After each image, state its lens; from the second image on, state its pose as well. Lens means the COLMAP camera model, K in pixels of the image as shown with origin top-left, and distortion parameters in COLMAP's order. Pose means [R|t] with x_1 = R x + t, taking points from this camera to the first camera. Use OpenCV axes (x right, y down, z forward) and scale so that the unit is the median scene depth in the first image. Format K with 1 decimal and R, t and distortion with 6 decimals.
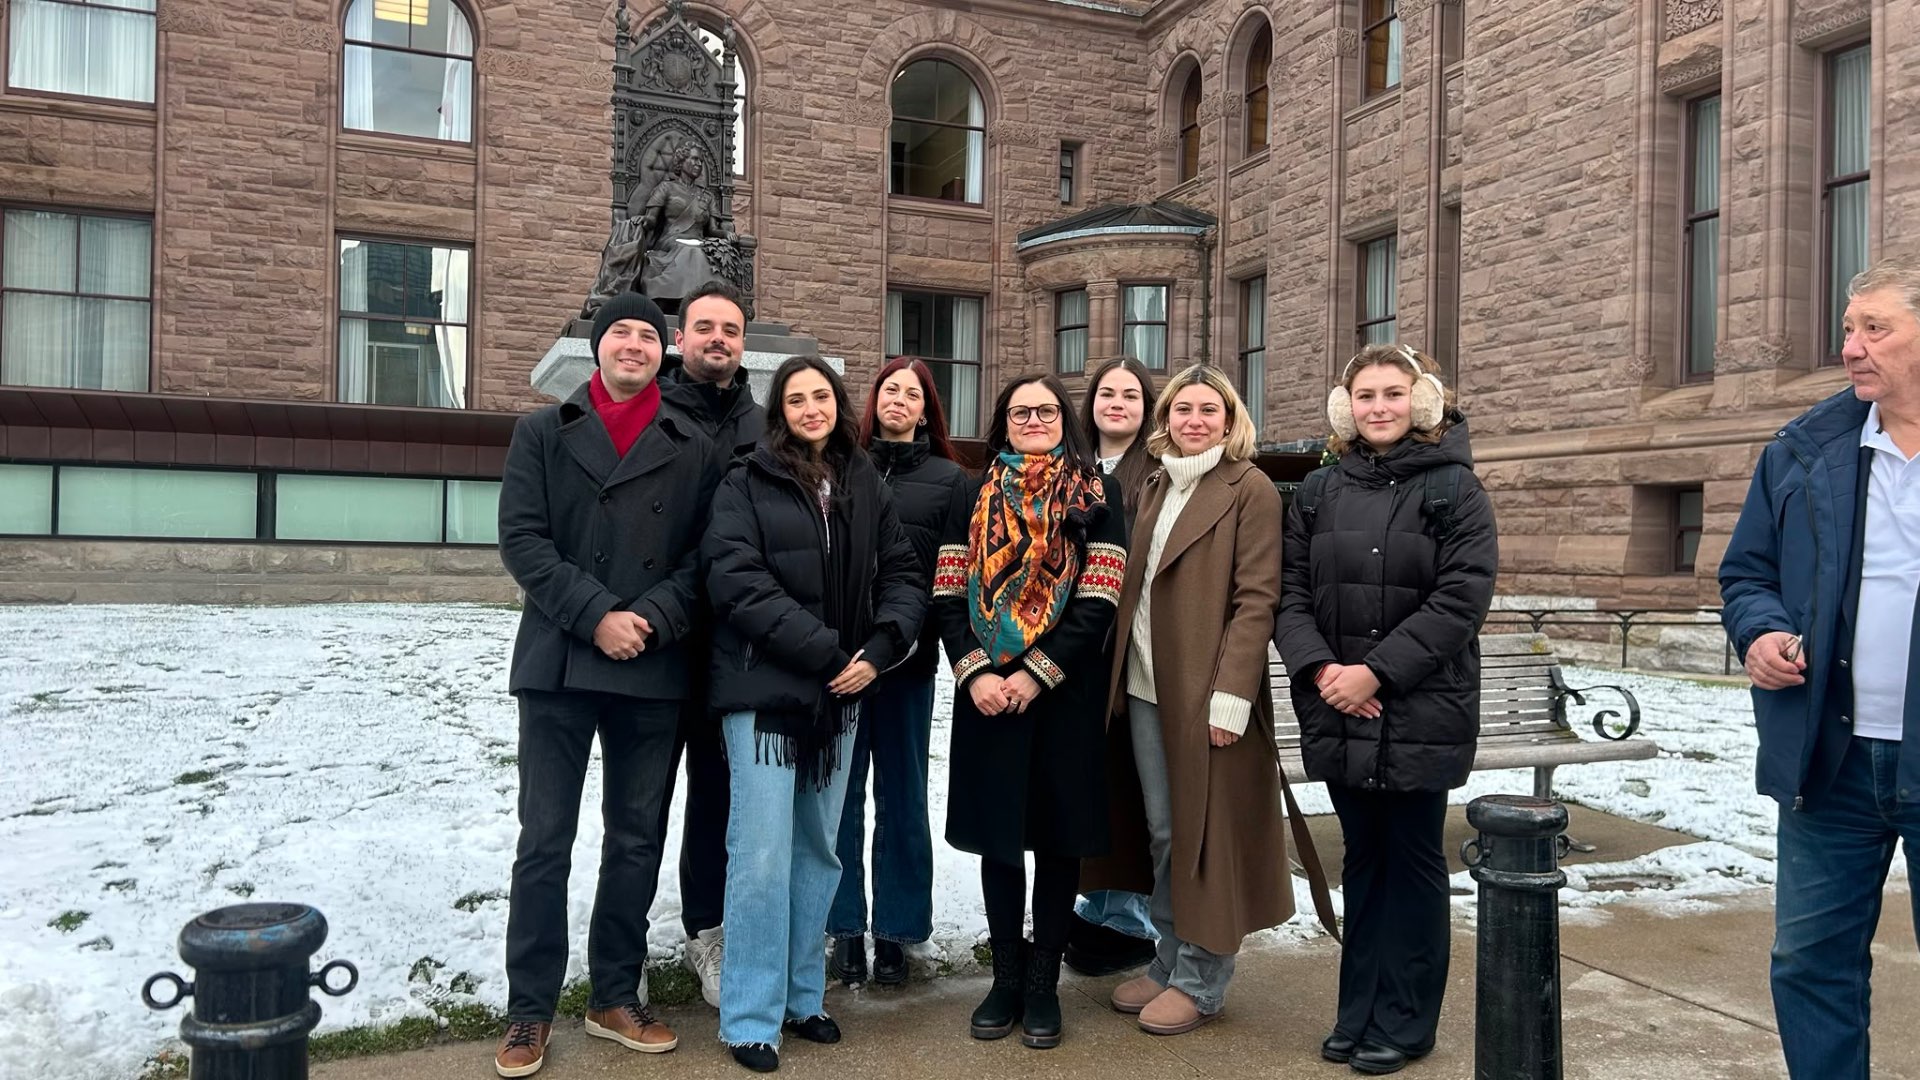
lens RADIAL K [[1437.1, 0, 954.7], [0, 1437.1, 551.8], [0, 0, 1]] dist [0.052444, -0.060917]
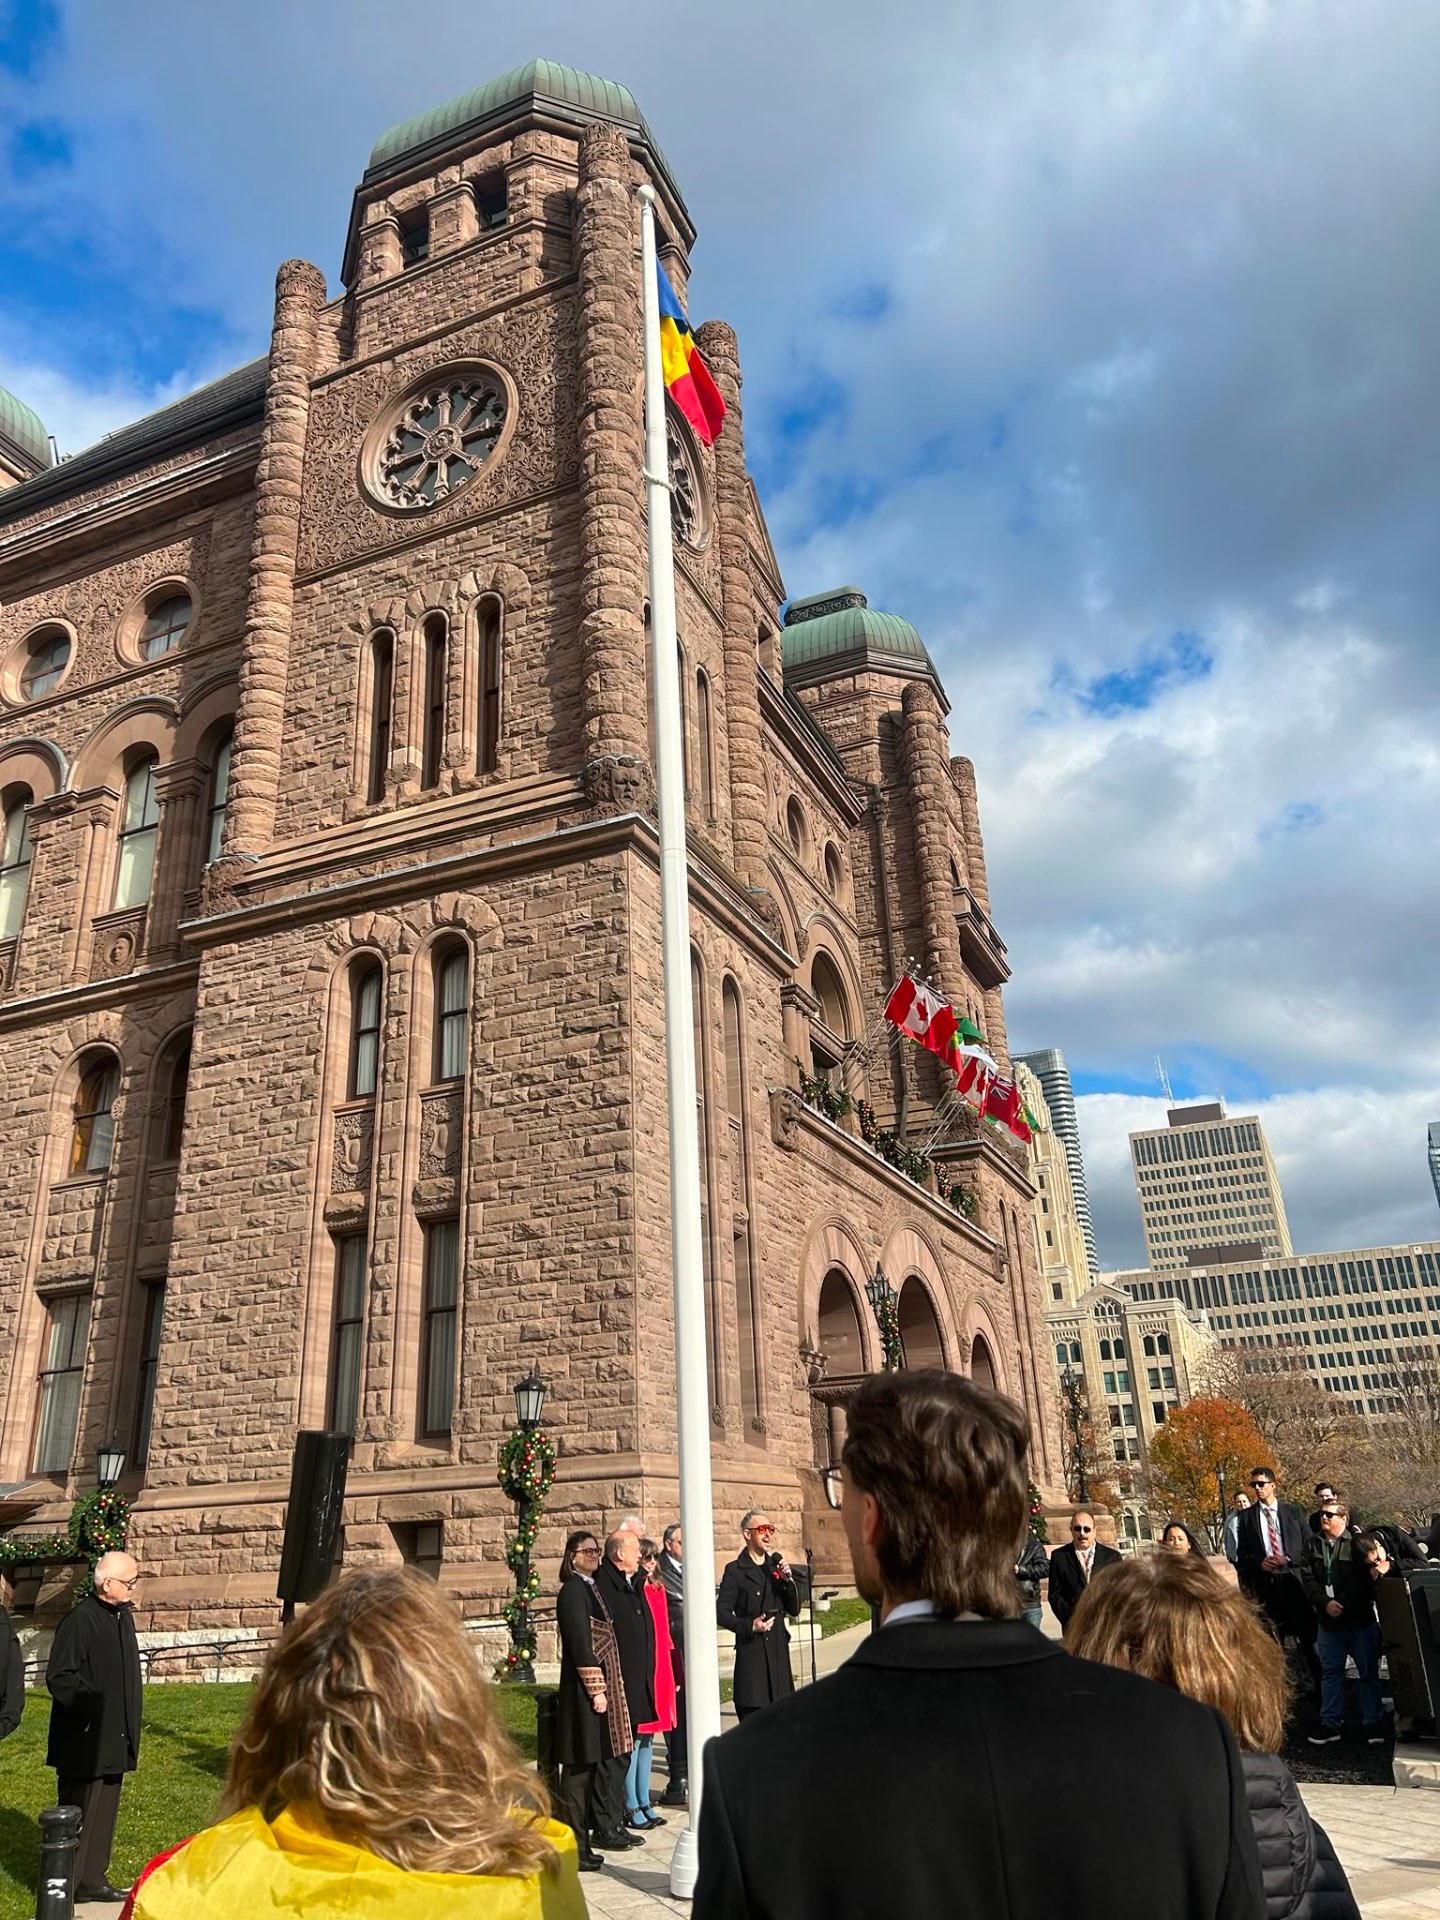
lens RADIAL K [[1438.1, 0, 713.0], [0, 1438.1, 964.9], [0, 0, 1]] dist [0.057233, -0.060803]
pose [[0.708122, 0.226906, 0.668639, -0.174099], [0.048411, 0.929129, -0.366574, -0.014160], [-0.704429, 0.291948, 0.646951, -0.178783]]
